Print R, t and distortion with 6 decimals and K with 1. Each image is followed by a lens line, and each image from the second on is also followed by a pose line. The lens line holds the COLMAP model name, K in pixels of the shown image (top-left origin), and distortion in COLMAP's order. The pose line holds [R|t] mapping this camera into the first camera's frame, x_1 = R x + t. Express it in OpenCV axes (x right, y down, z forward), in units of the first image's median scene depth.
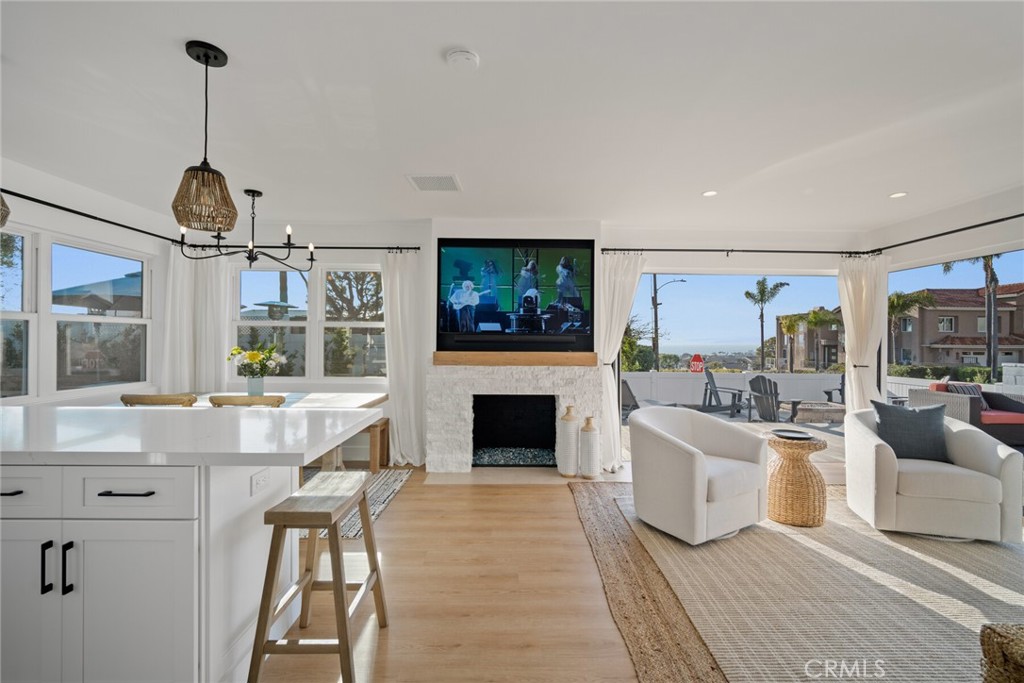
lens RADIAL K [[447.2, 0, 513.4], [0, 447.2, 337.6], [0, 0, 1]] dist [-0.002456, 0.000243]
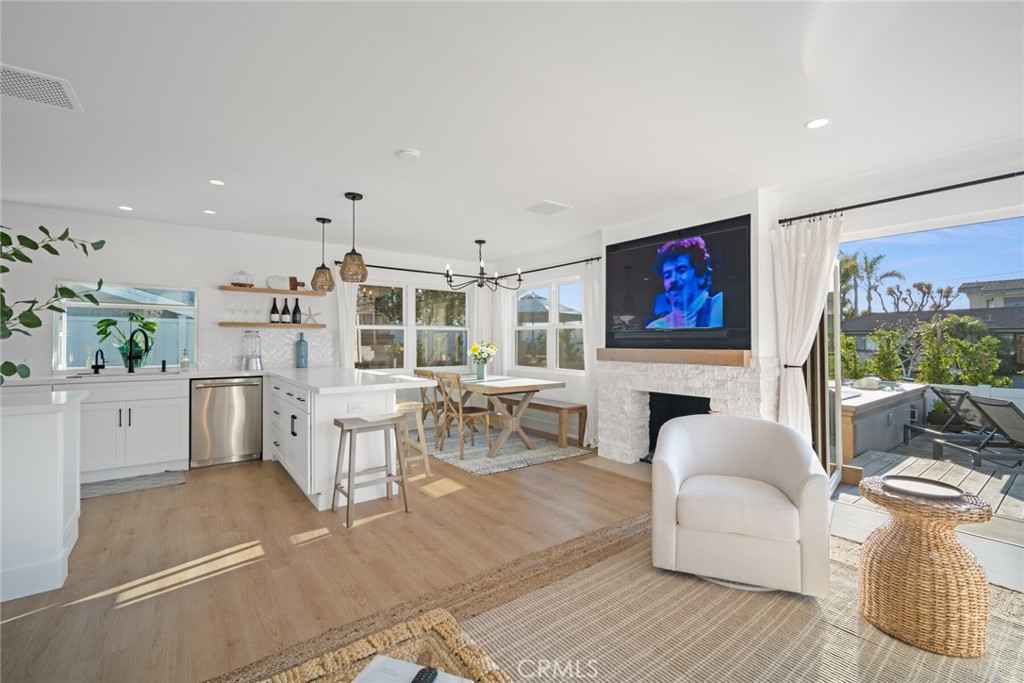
lens RADIAL K [[447.2, 0, 513.4], [0, 447.2, 337.6], [0, 0, 1]] dist [-0.002456, 0.000243]
pose [[0.591261, -0.013681, -0.806364, 0.590140], [0.008500, 0.999906, -0.010732, 0.014536], [0.806435, -0.000509, 0.591322, 0.161924]]
